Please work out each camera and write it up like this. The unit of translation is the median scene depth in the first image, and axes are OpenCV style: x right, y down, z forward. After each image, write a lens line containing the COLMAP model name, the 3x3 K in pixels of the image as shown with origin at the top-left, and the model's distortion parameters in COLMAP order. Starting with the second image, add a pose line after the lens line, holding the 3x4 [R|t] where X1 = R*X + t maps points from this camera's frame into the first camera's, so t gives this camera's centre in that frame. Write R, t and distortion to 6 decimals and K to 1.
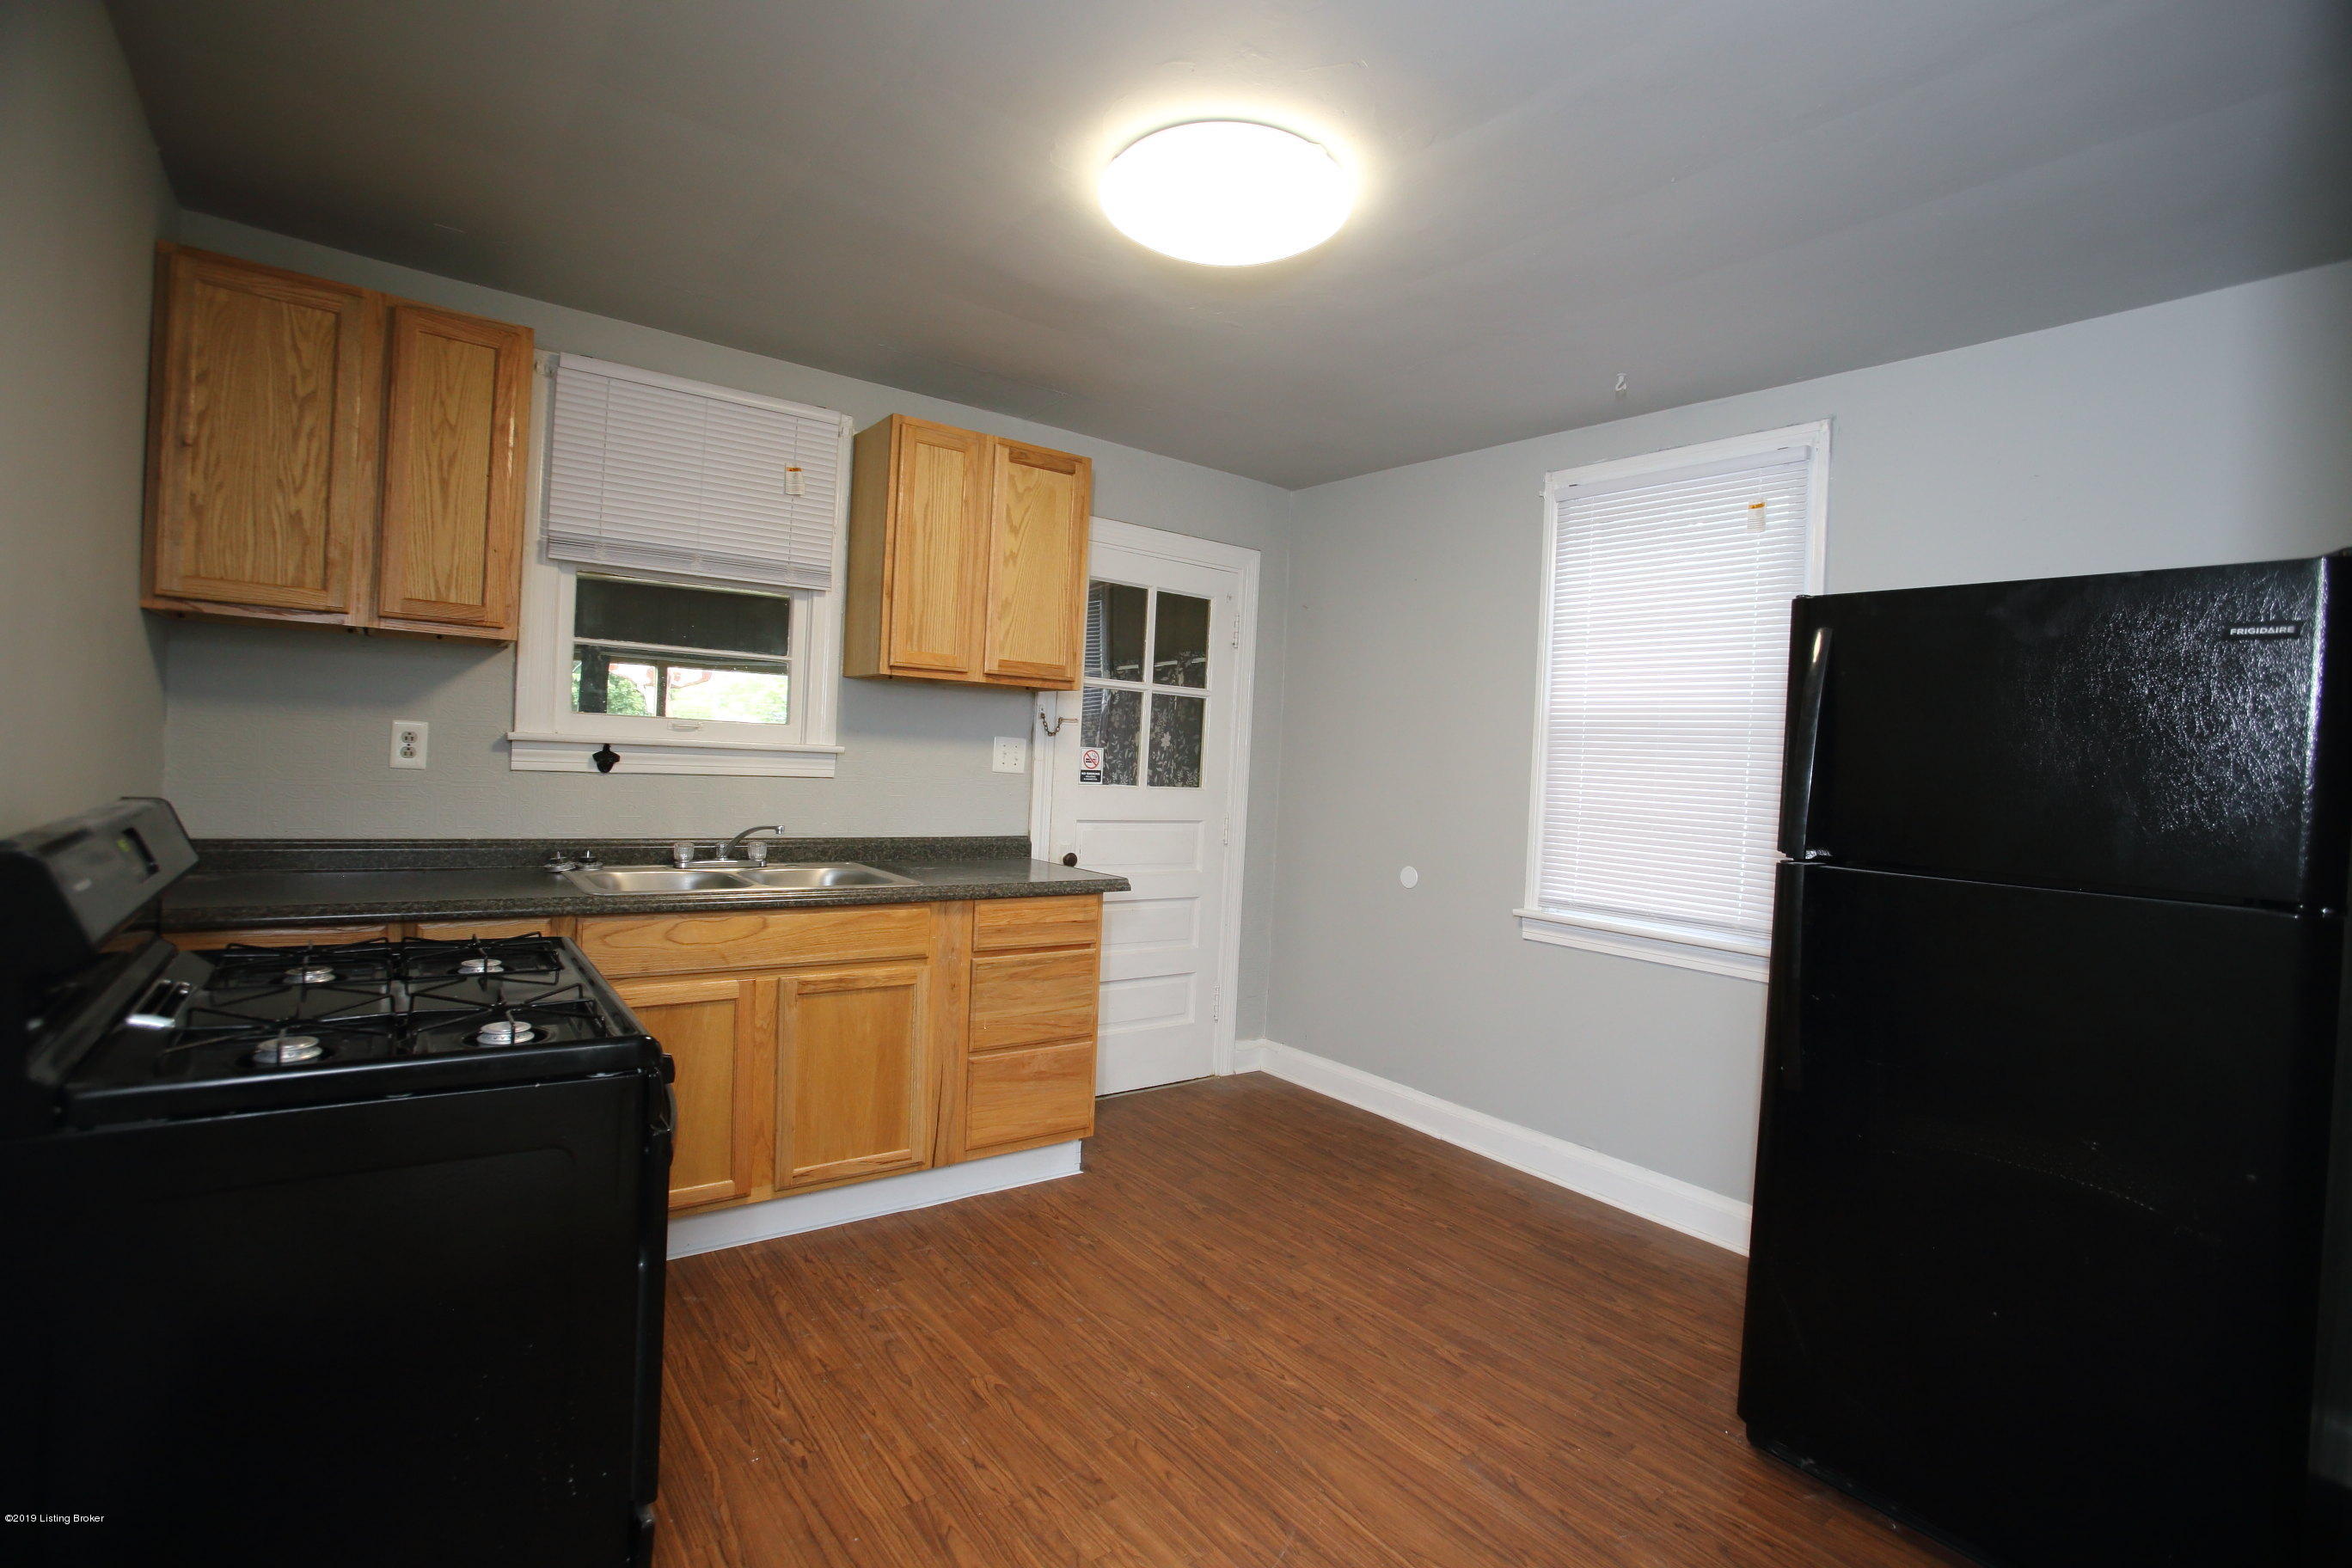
lens RADIAL K [[1074.5, 0, 1174.4], [0, 1074.5, 765.8], [0, 0, 1]] dist [-0.090830, 0.041970]
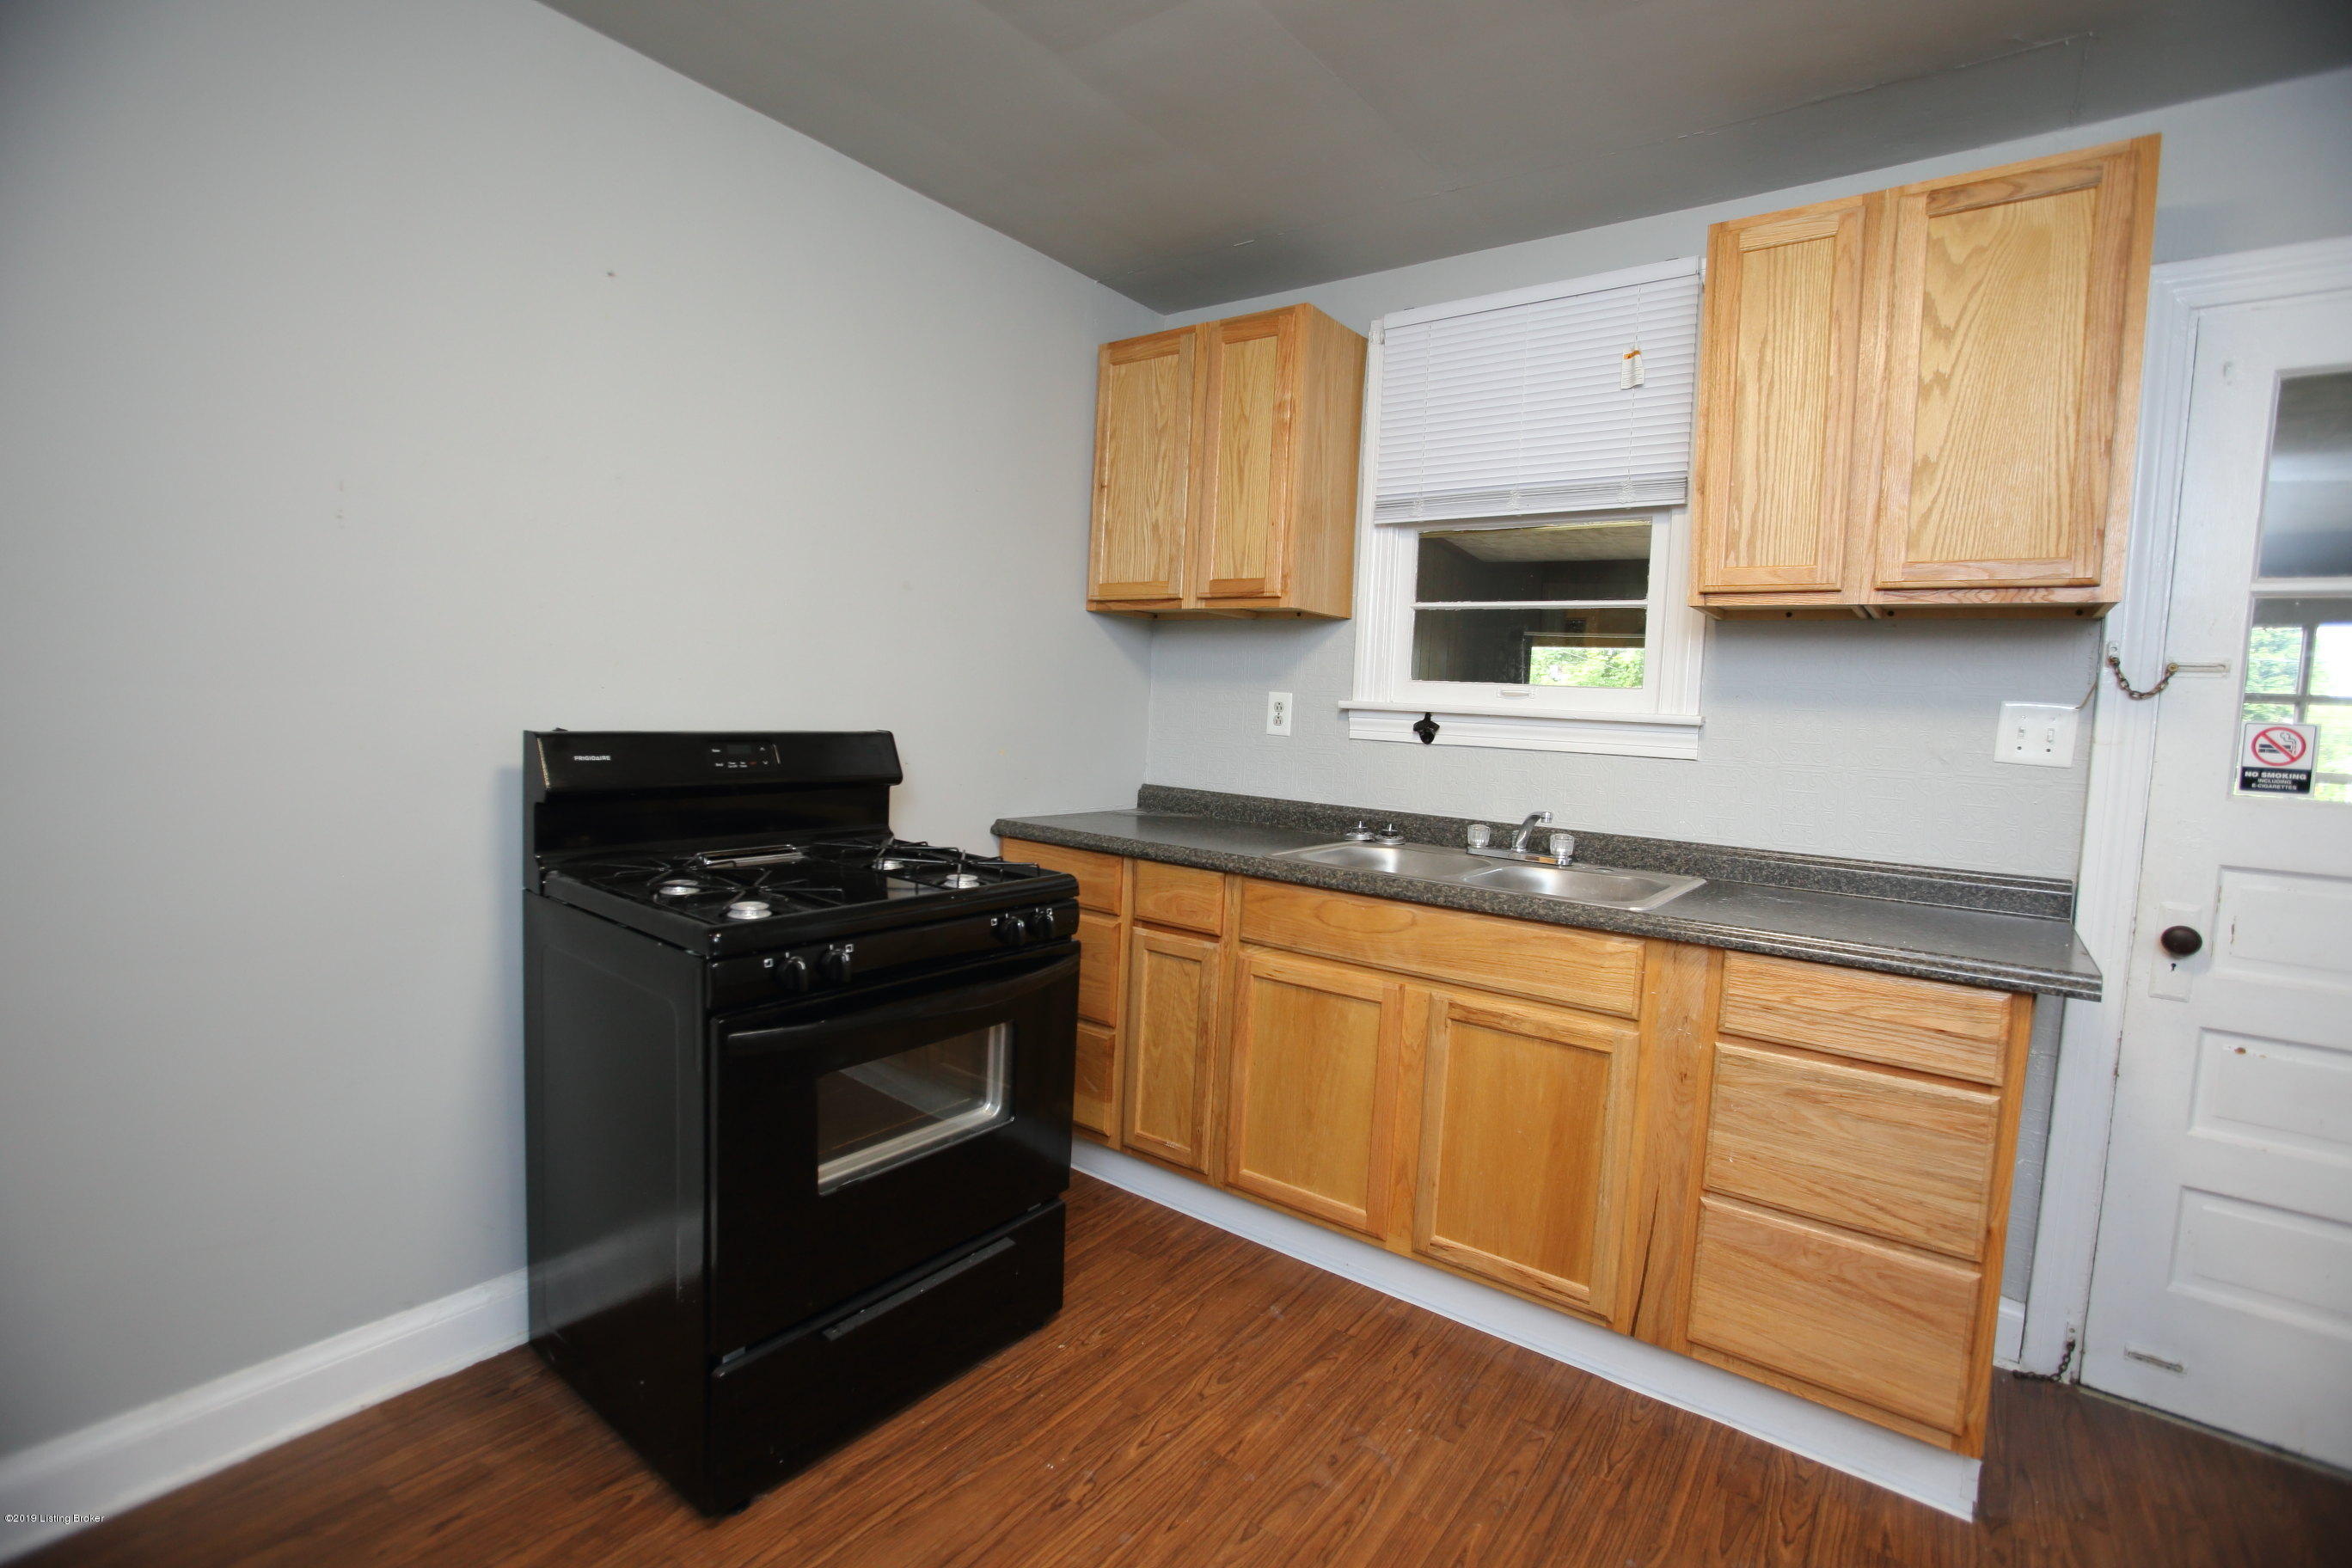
lens RADIAL K [[1074.5, 0, 1174.4], [0, 1074.5, 765.8], [0, 0, 1]] dist [-0.090830, 0.041970]
pose [[0.275435, 0.020061, -0.961110, 0.314770], [-0.043383, 0.999023, 0.008420, 0.028423], [0.960340, 0.039376, 0.276036, 0.531627]]
